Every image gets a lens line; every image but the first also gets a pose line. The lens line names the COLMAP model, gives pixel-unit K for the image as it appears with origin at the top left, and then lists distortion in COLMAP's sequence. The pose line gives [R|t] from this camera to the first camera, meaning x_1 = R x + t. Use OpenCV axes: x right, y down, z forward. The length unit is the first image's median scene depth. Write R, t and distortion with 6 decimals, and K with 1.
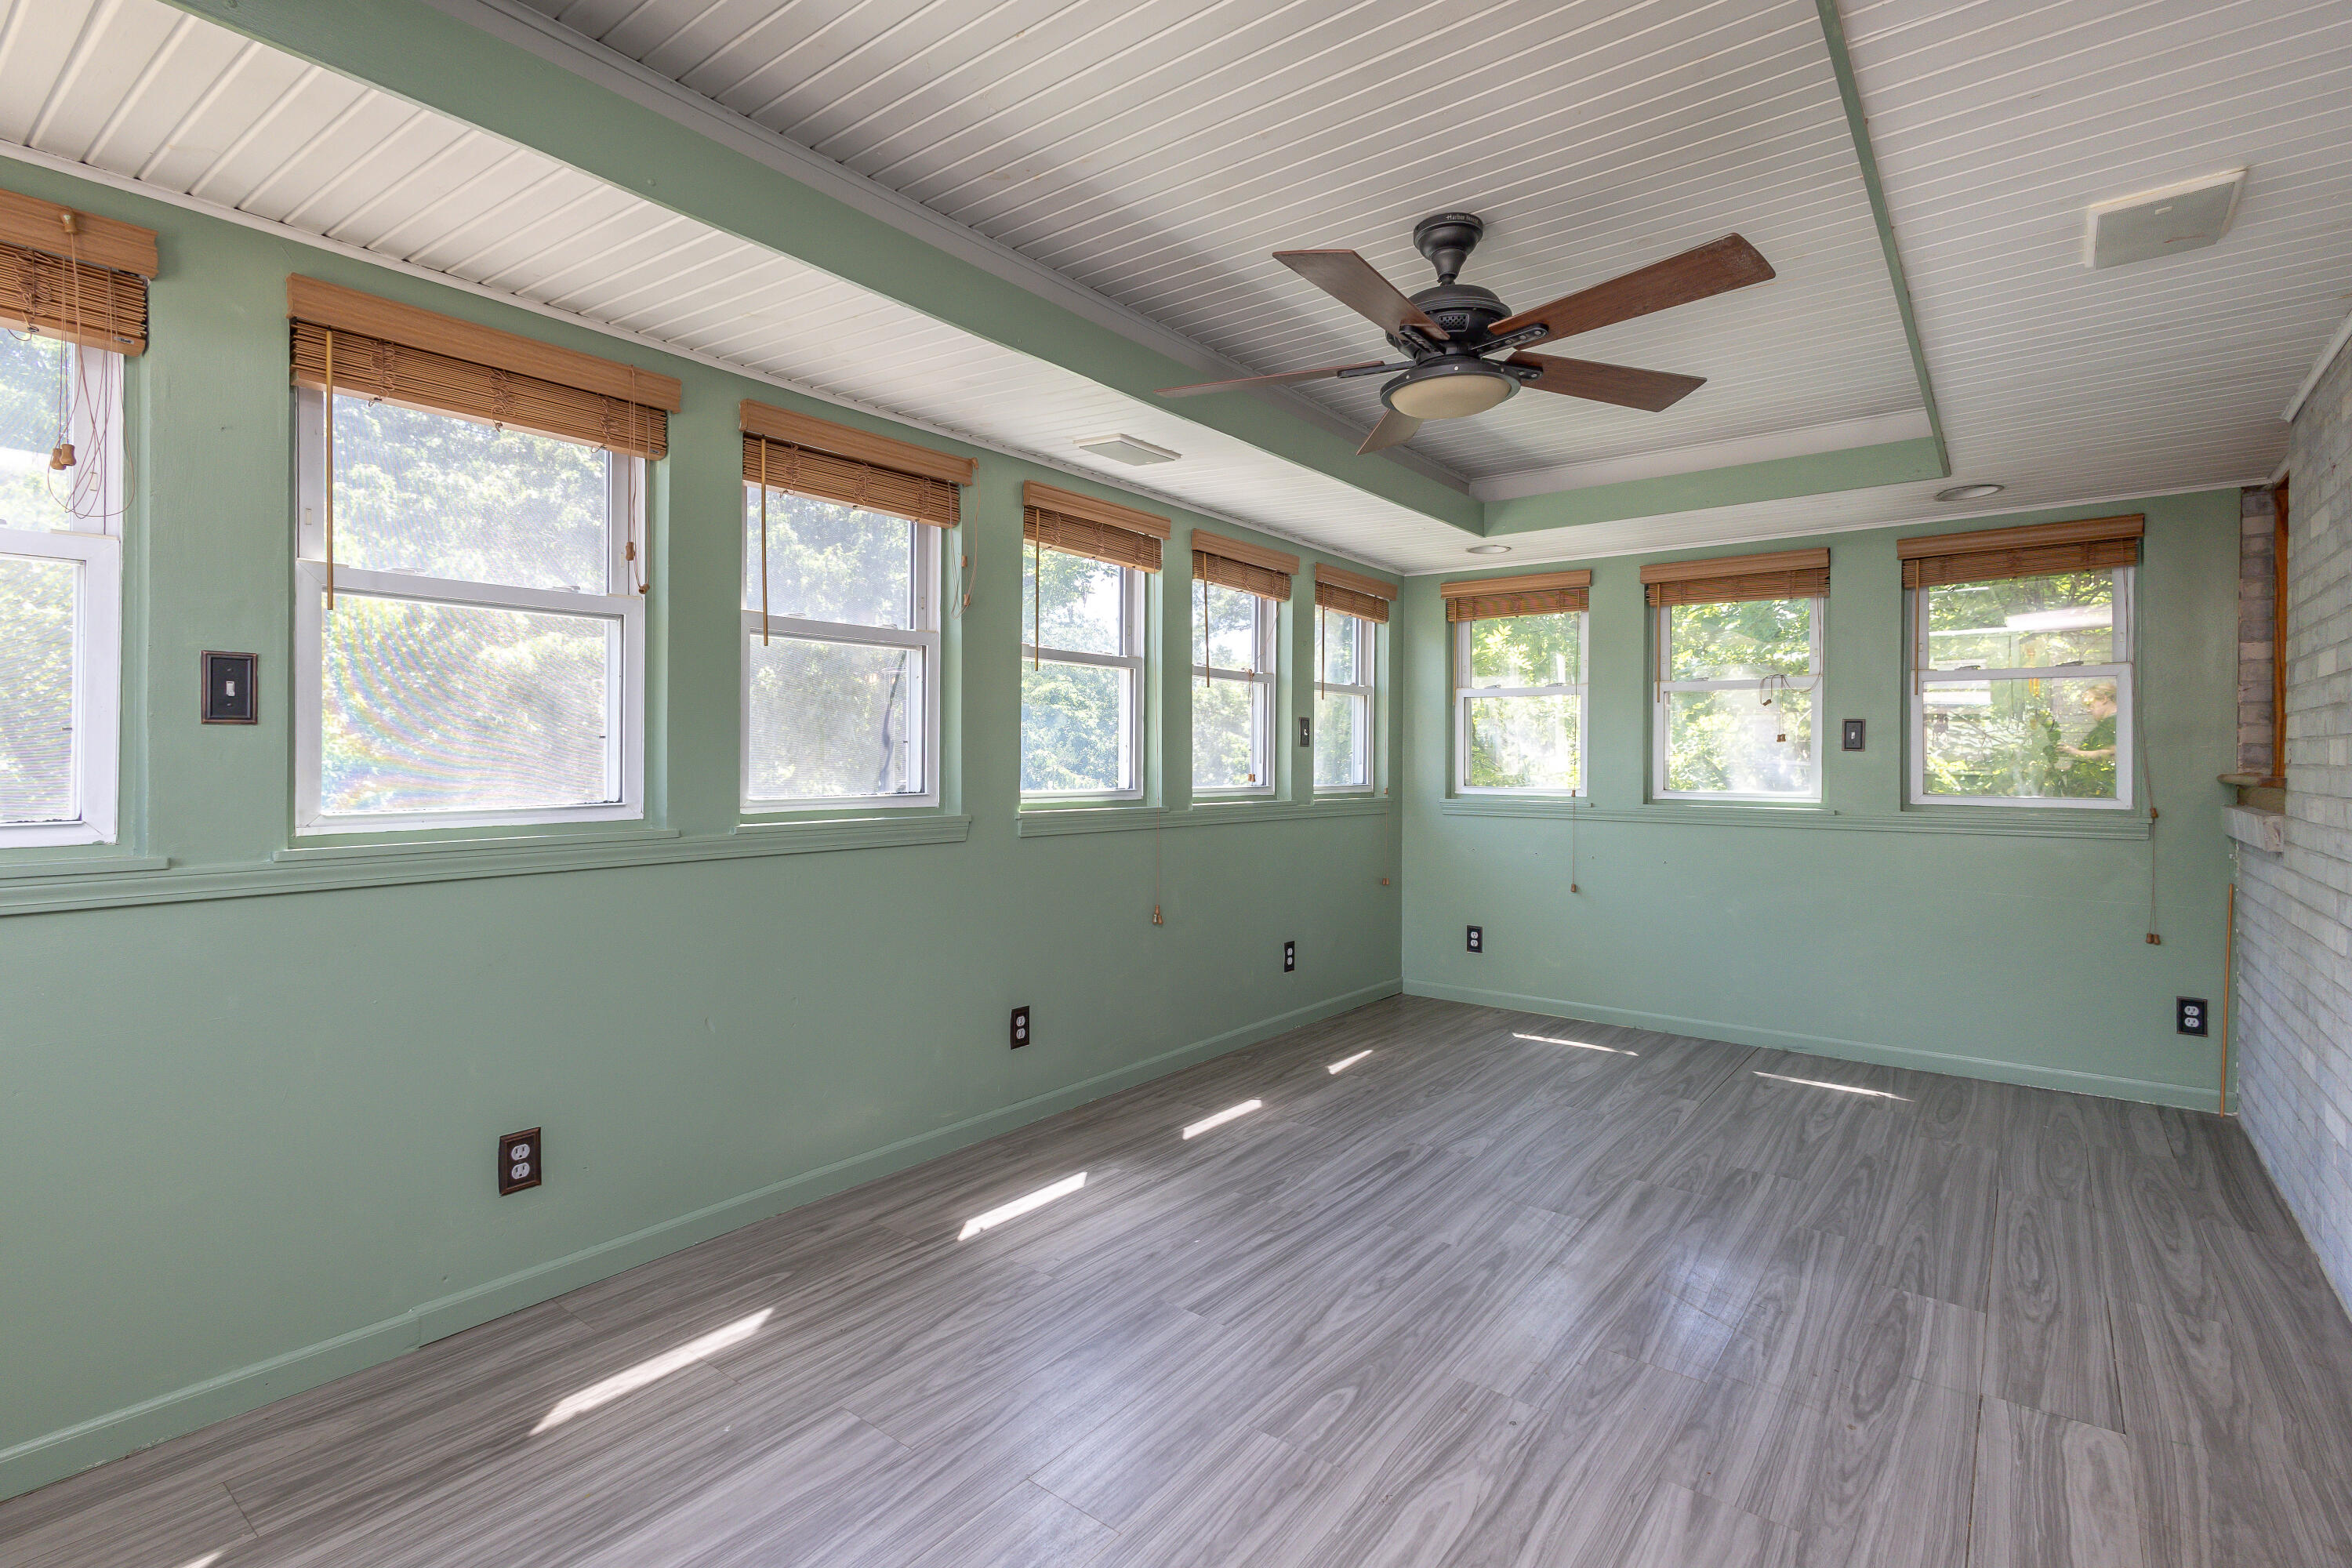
lens RADIAL K [[1094.9, 0, 1172.7], [0, 1094.9, 755.0], [0, 0, 1]] dist [0.004656, -0.000492]
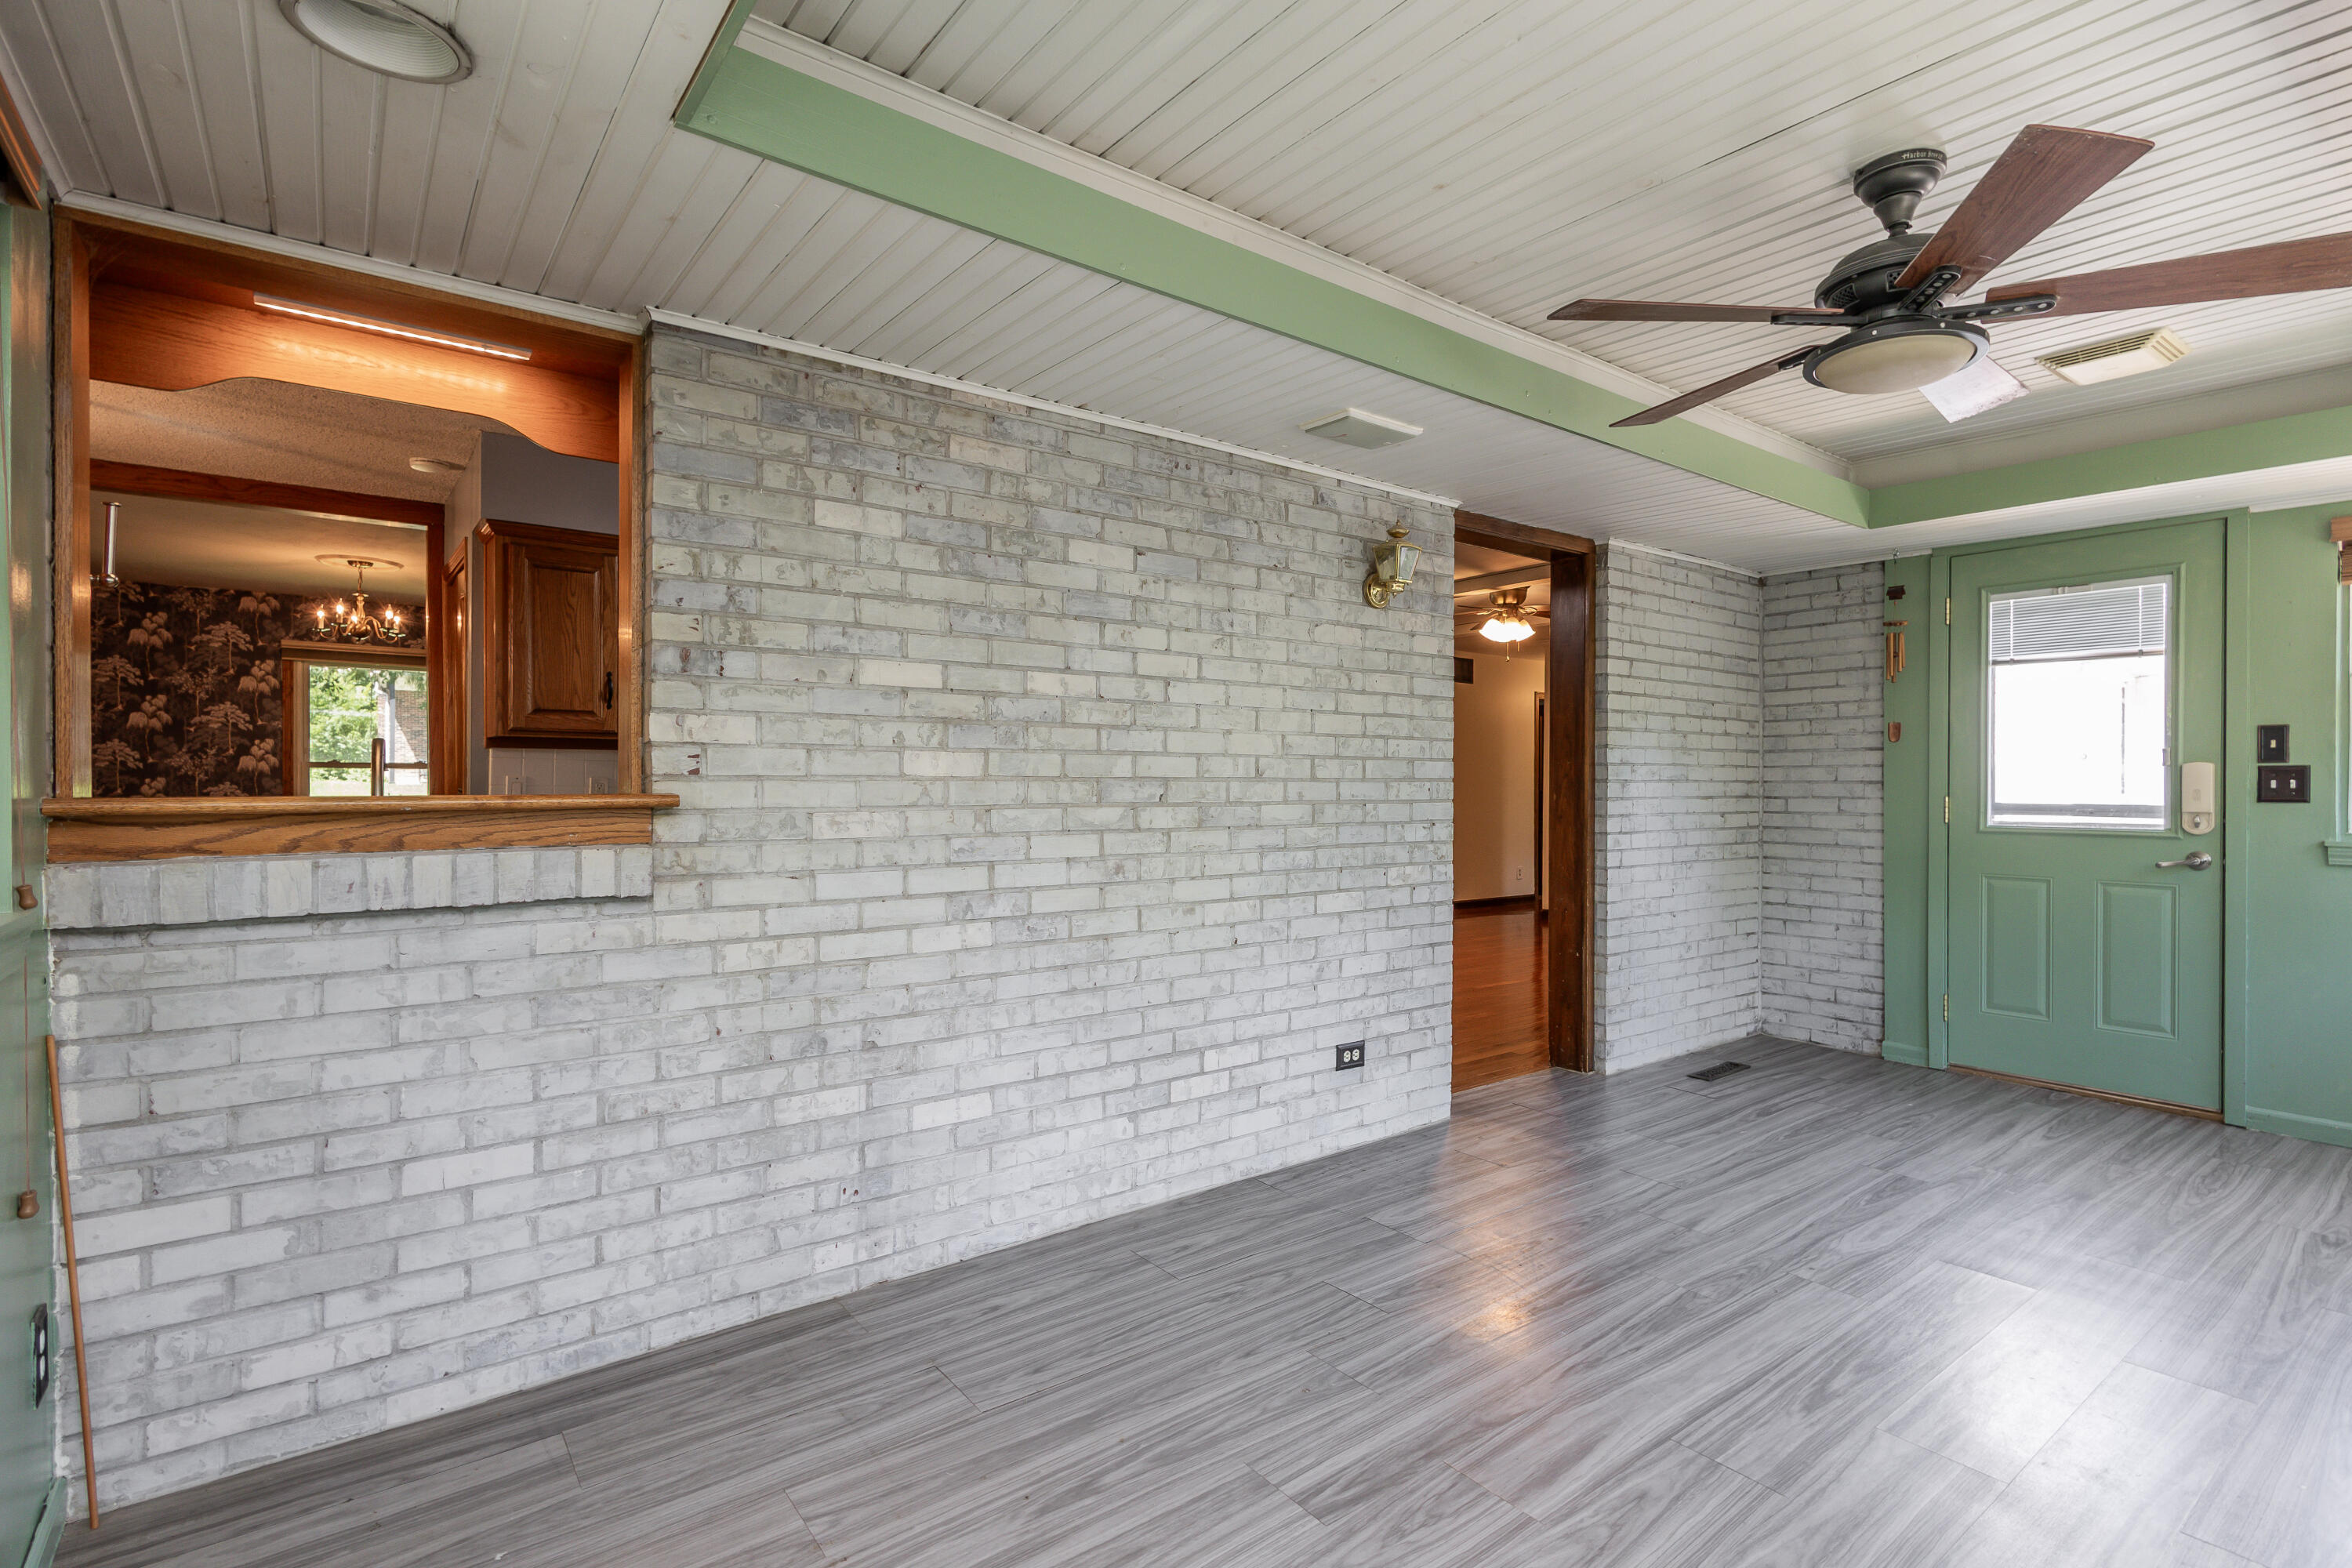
lens RADIAL K [[1119.6, 0, 1174.3], [0, 1119.6, 788.4], [0, 0, 1]] dist [0.007156, -0.000258]
pose [[-0.967887, -0.012435, 0.251077, 0.483628], [-0.009683, 0.999879, 0.012191, 0.005139], [-0.251198, 0.009368, -0.967890, 1.674133]]
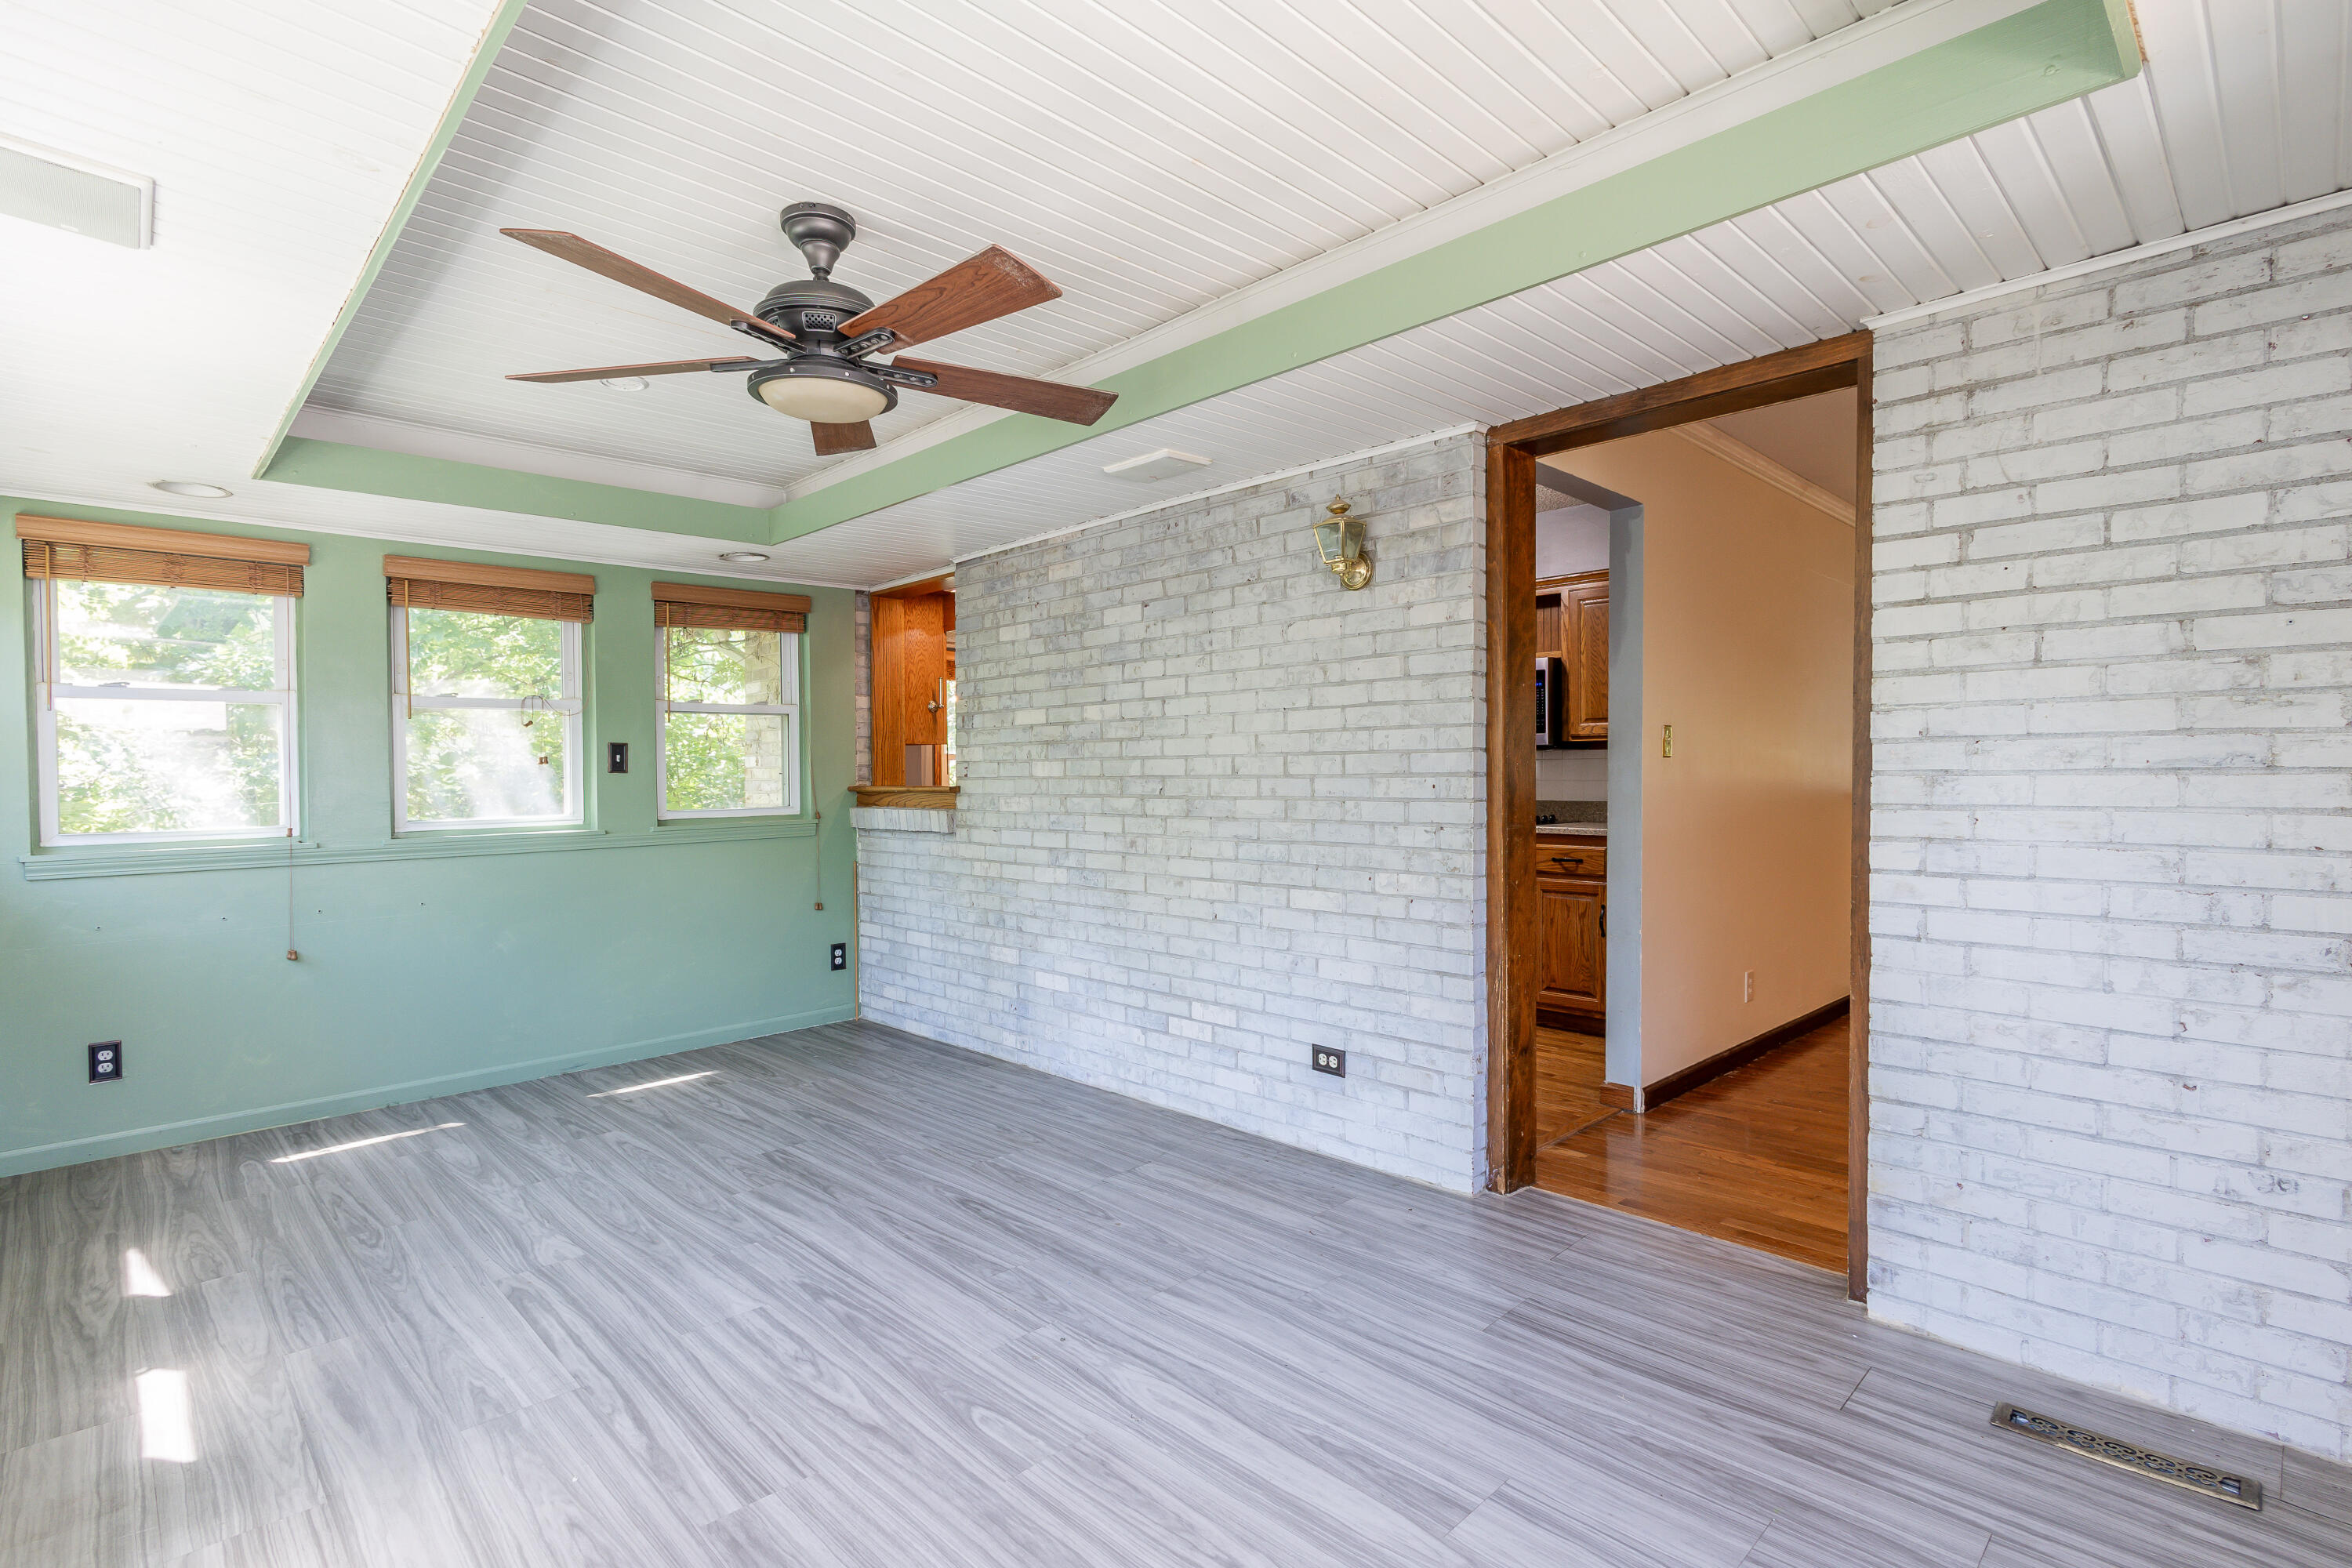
lens RADIAL K [[1119.6, 0, 1174.3], [0, 1119.6, 788.4], [0, 0, 1]] dist [0.007156, -0.000258]
pose [[0.135785, -0.023035, 0.990471, -0.565062], [0.014624, 0.999667, 0.021244, -0.005222], [-0.990630, 0.011600, 0.136077, 0.468641]]
